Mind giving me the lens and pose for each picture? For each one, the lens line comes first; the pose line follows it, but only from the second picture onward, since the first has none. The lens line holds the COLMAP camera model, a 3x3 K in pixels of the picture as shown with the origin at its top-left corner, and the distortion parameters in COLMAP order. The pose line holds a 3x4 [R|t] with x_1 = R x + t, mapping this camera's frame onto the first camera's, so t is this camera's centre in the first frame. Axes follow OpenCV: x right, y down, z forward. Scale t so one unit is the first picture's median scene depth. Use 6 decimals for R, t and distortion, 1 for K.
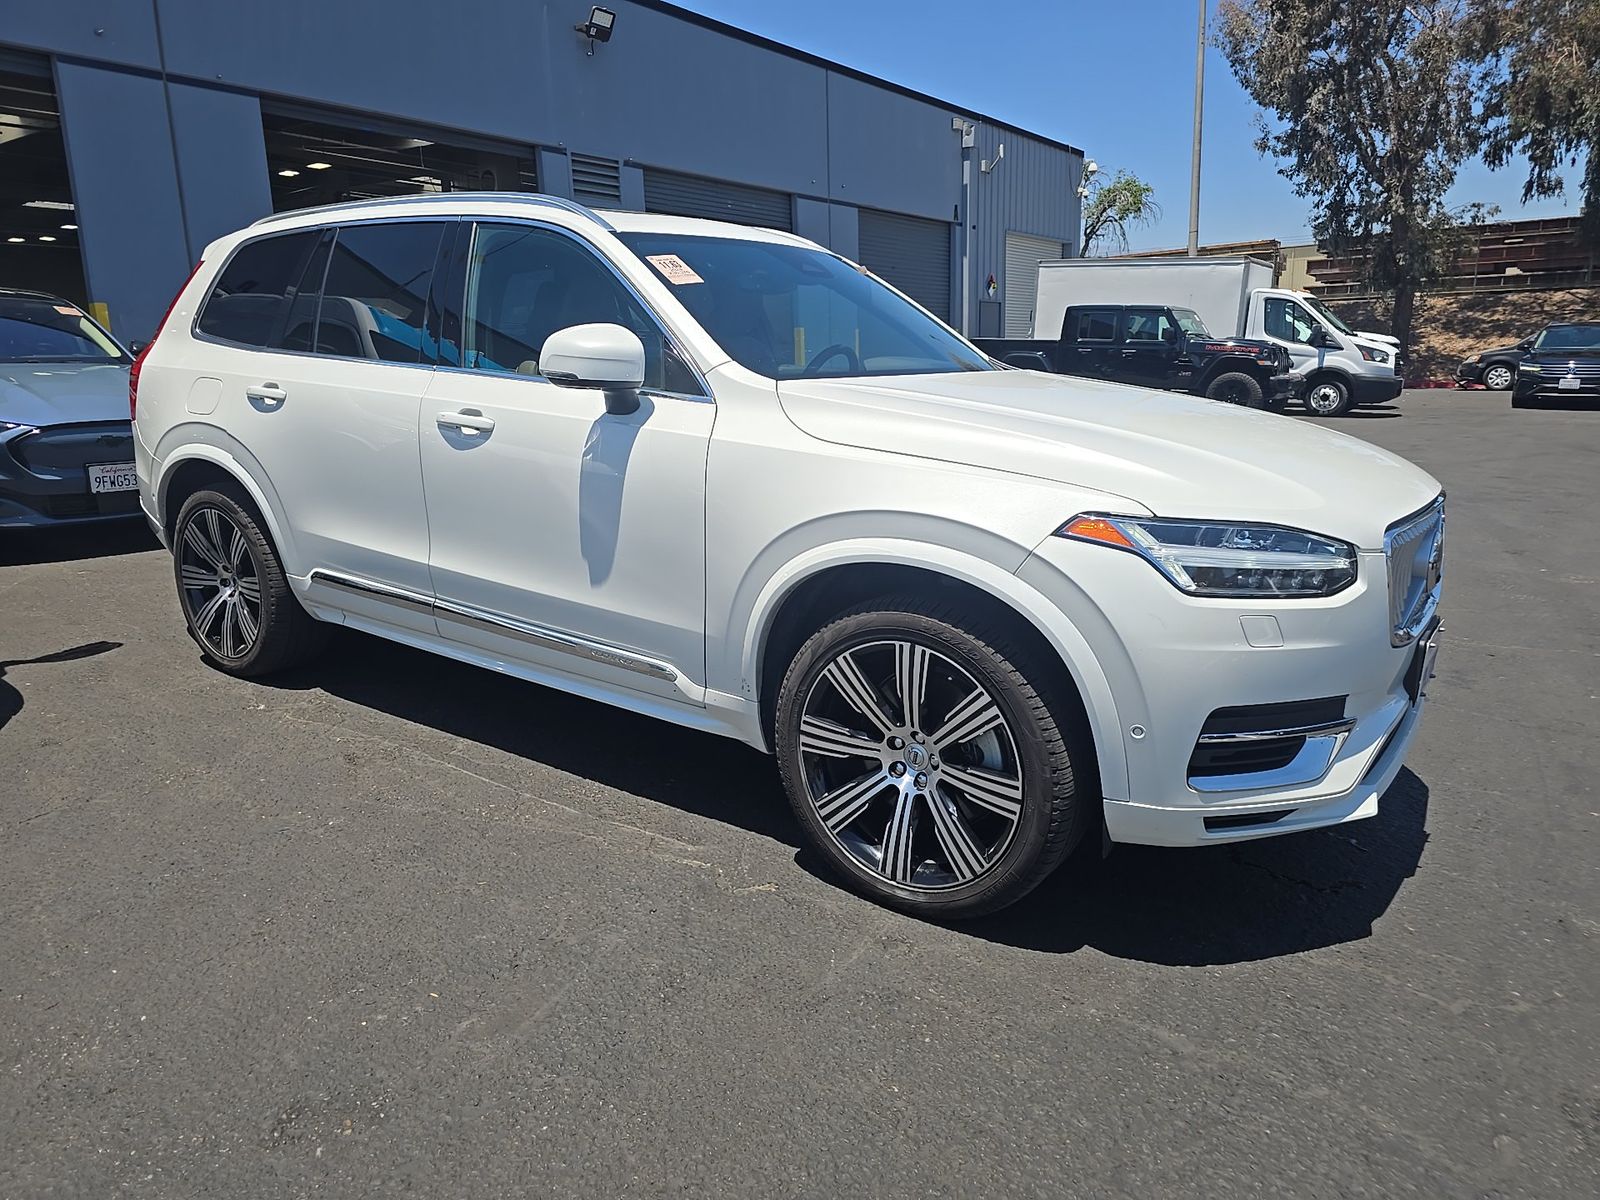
lens RADIAL K [[1084.5, 0, 809.8], [0, 1084.5, 604.5], [0, 0, 1]] dist [0.045408, -0.034915]
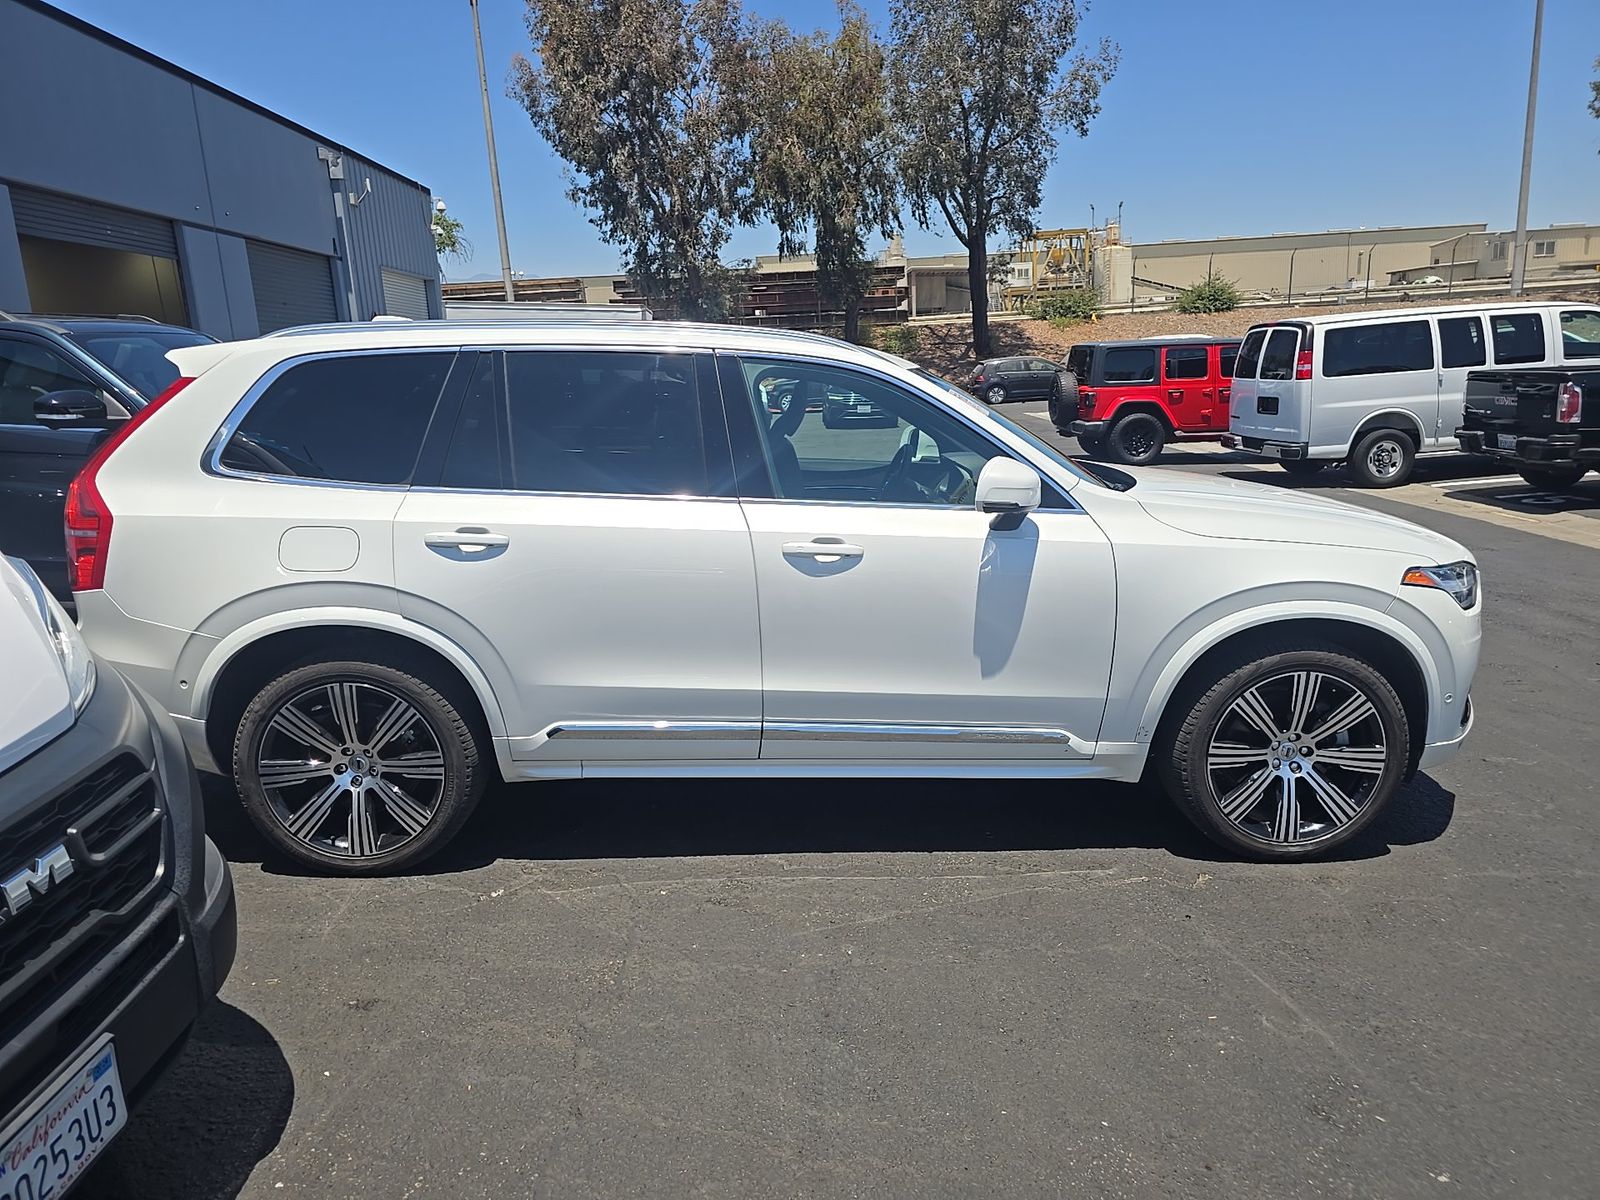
lens RADIAL K [[1084.5, 0, 804.8], [0, 1084.5, 596.2], [0, 0, 1]] dist [0.045408, -0.034915]
pose [[0.796953, -0.139844, 0.587631, -0.167011], [0.155533, 0.987537, 0.024078, -0.026413], [-0.583675, 0.072207, 0.808771, 0.027763]]
